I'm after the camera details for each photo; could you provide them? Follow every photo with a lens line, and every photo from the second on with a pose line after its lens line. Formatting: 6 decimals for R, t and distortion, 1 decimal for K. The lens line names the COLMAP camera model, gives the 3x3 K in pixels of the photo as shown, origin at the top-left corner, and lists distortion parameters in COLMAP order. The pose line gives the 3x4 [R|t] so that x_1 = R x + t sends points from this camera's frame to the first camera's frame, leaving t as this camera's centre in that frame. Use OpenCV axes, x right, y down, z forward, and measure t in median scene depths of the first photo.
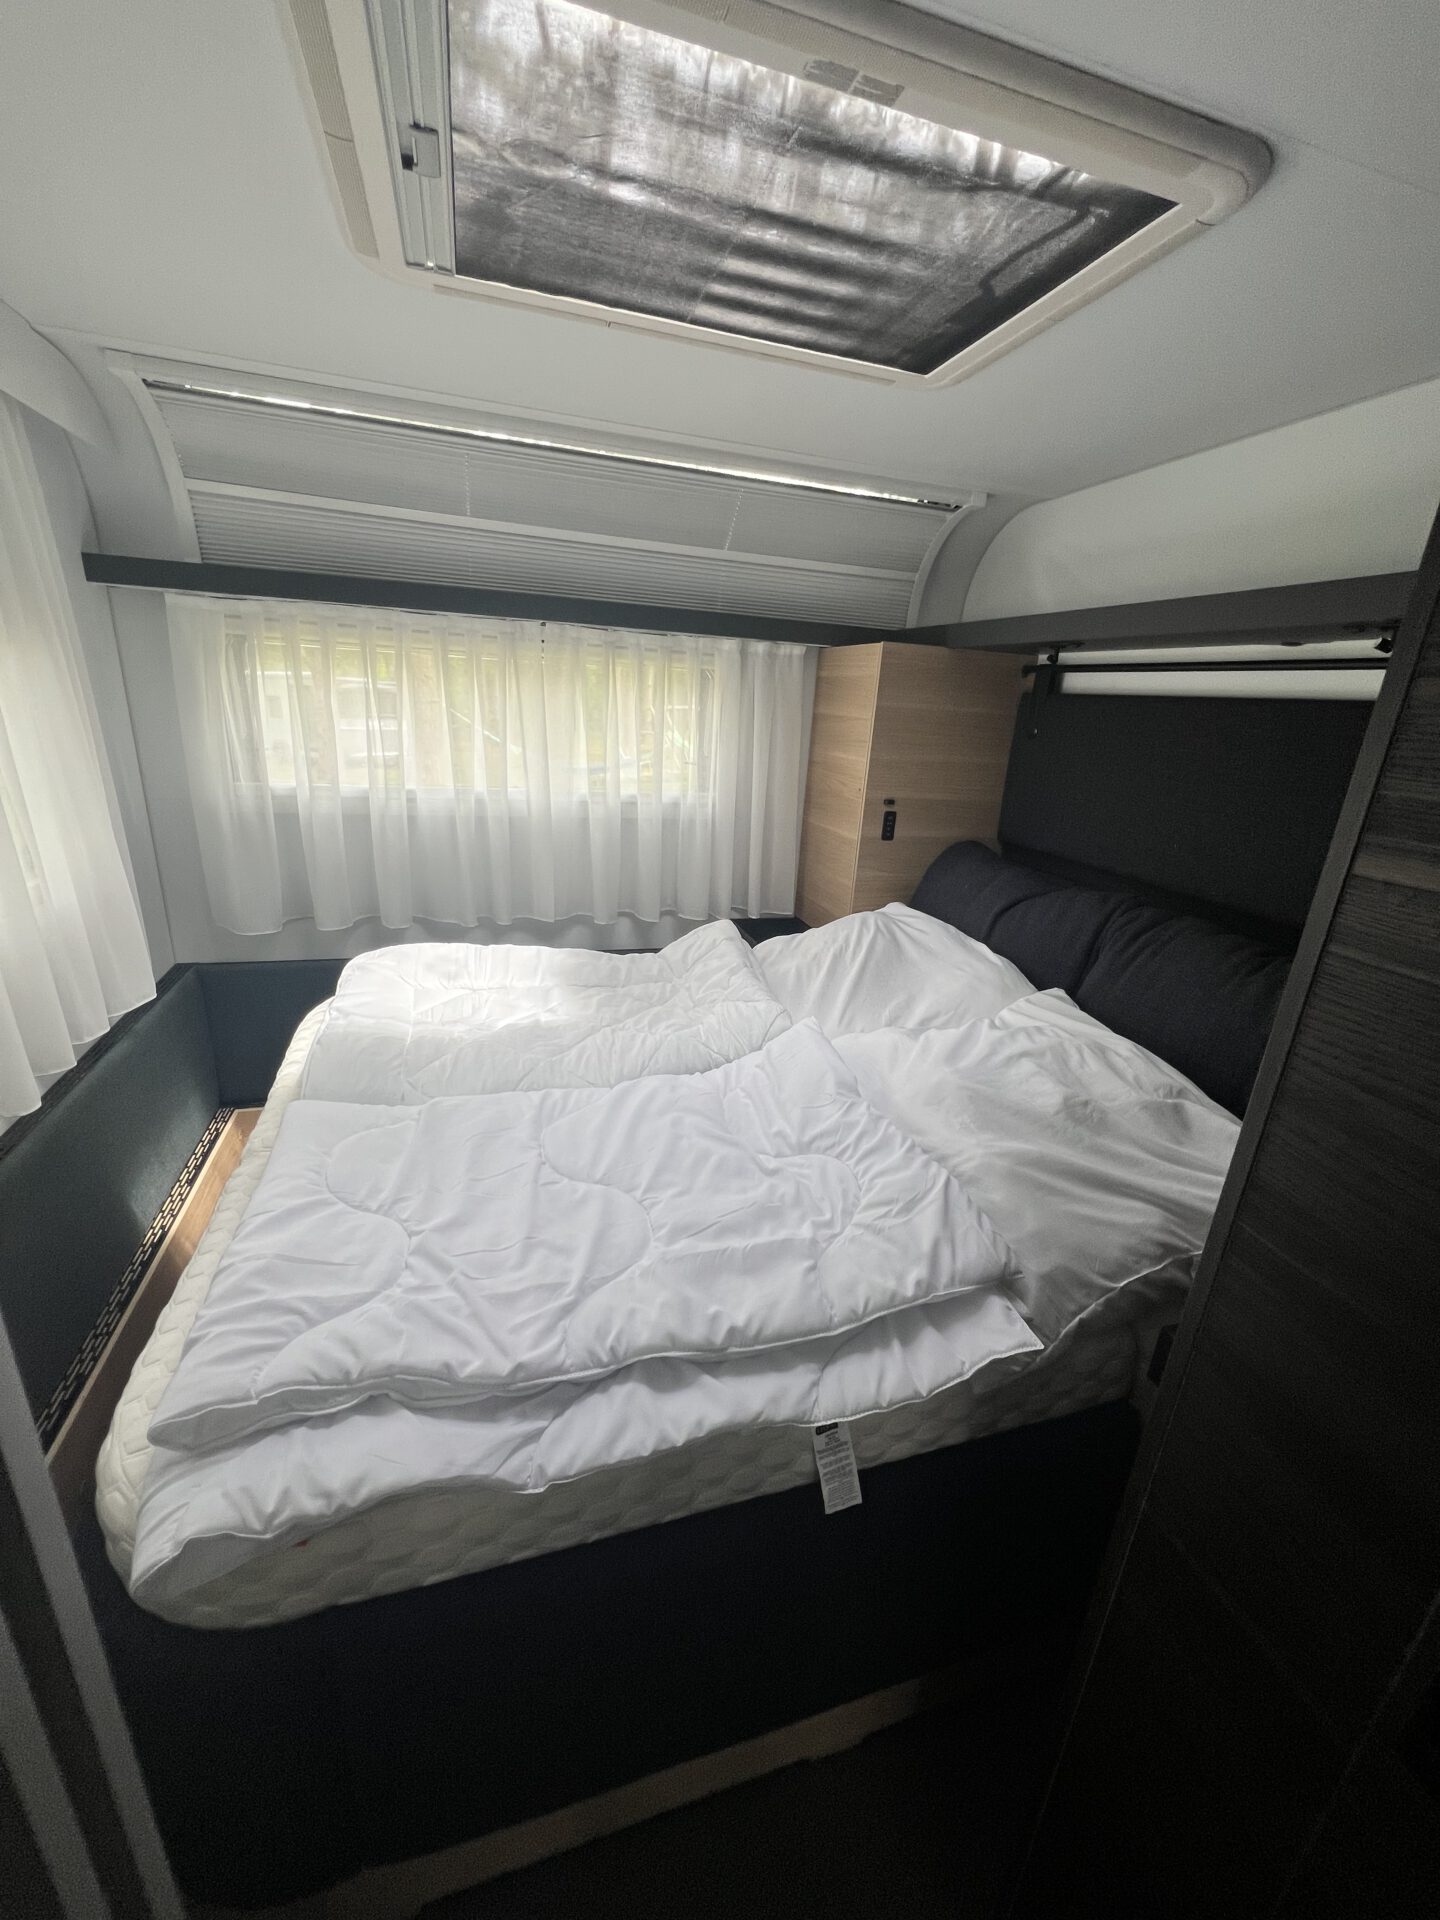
lens RADIAL K [[767.4, 0, 740.0], [0, 767.4, 948.1], [0, 0, 1]] dist [-0.003100, 0.000077]
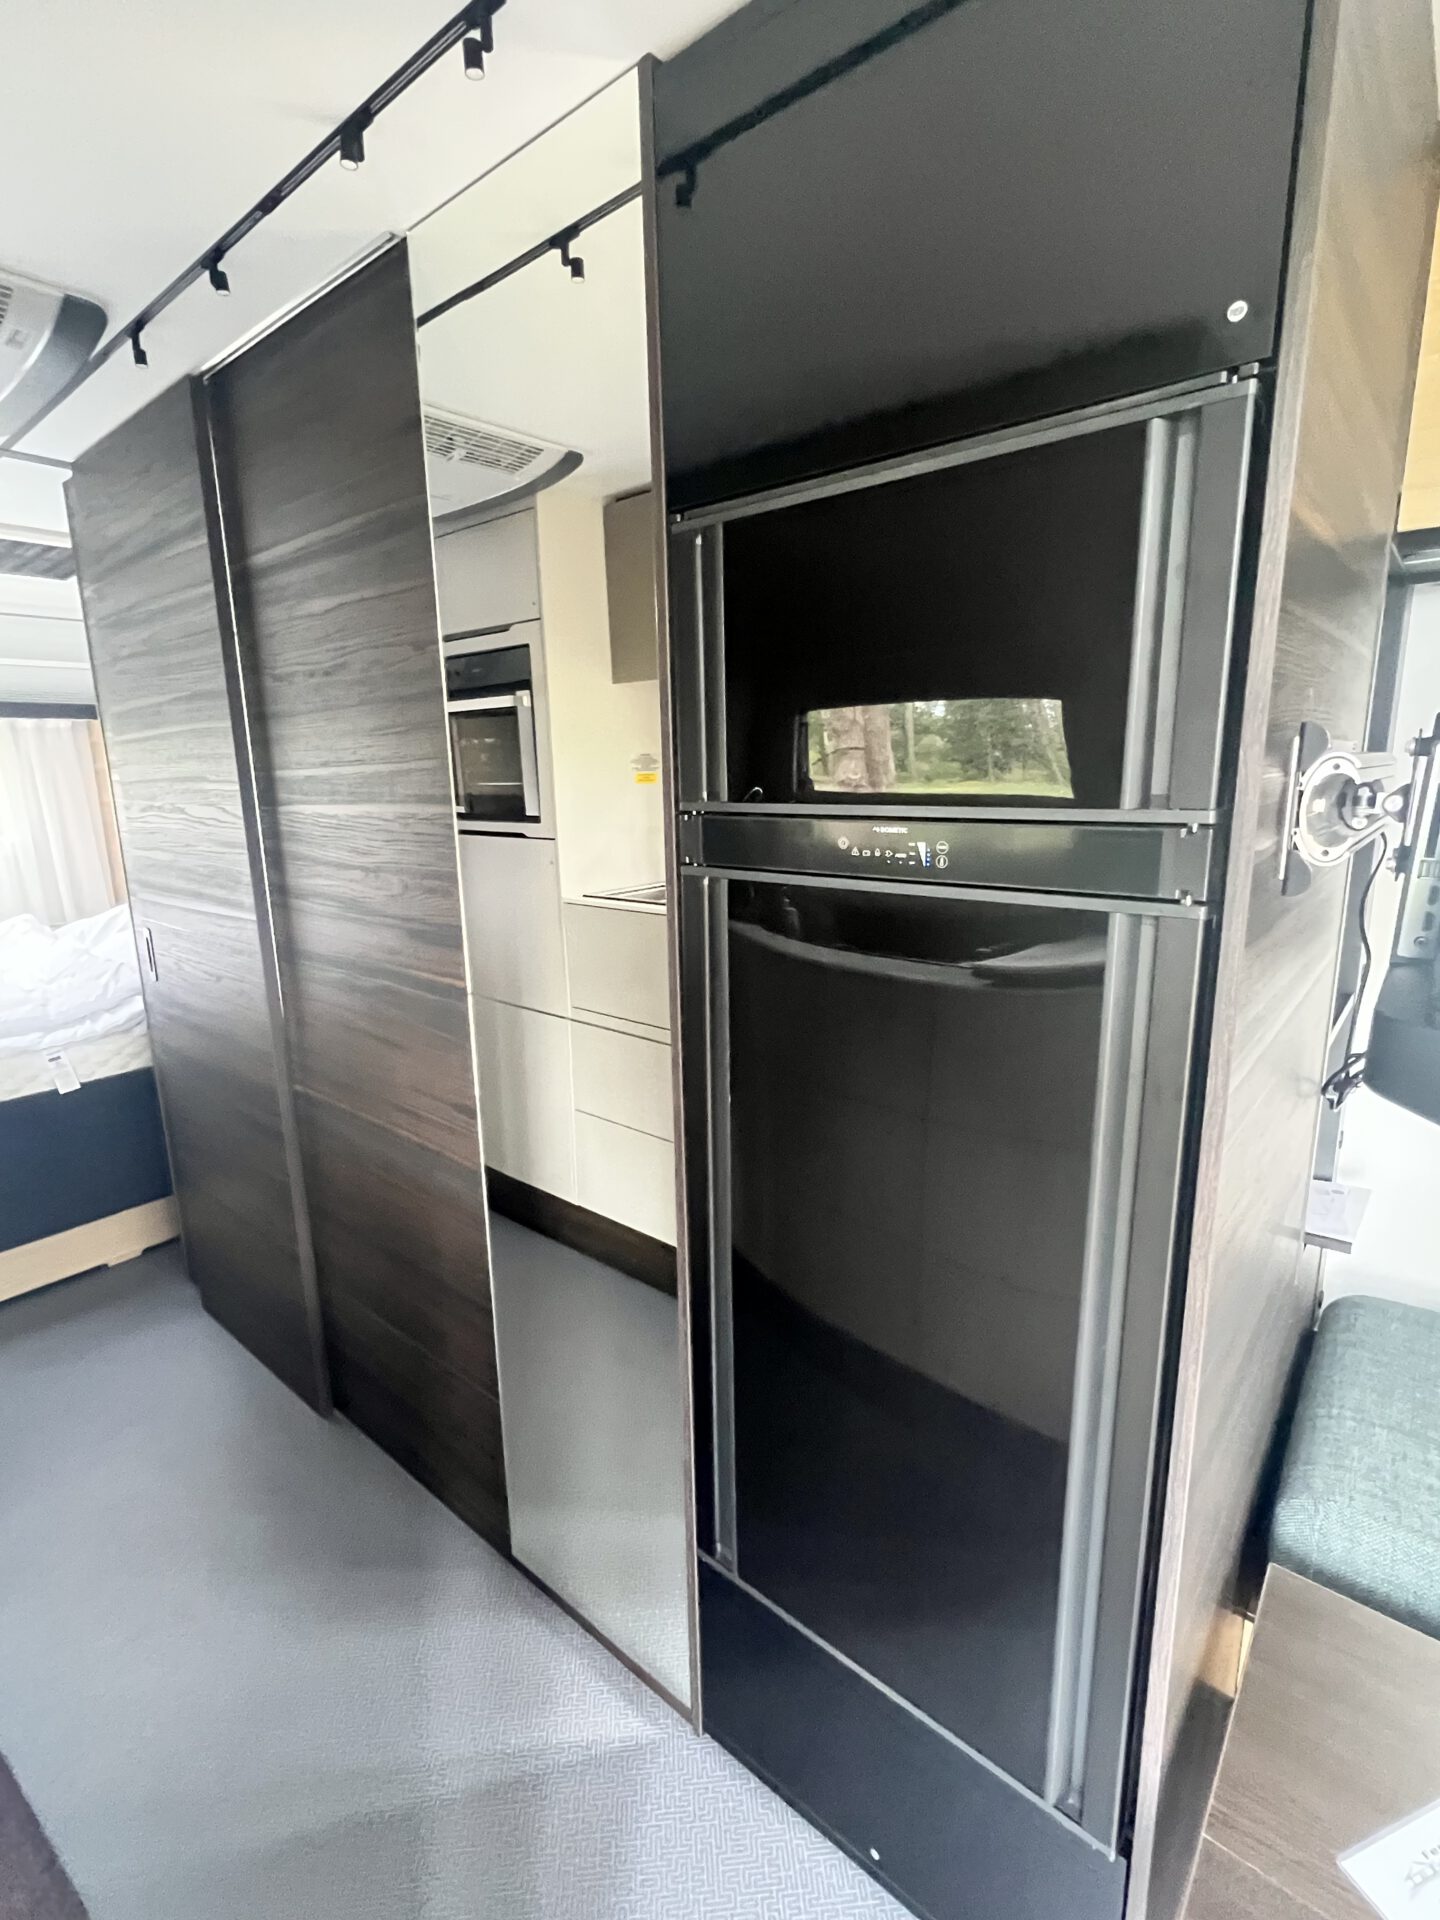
lens RADIAL K [[903.2, 0, 727.5], [0, 903.2, 963.0], [0, 0, 1]] dist [-0.000903, -0.000170]
pose [[0.850688, -0.188170, 0.490838, 0.217797], [0.239443, 0.969951, -0.043143, 0.378589], [-0.467971, 0.154229, 0.870182, -0.888198]]
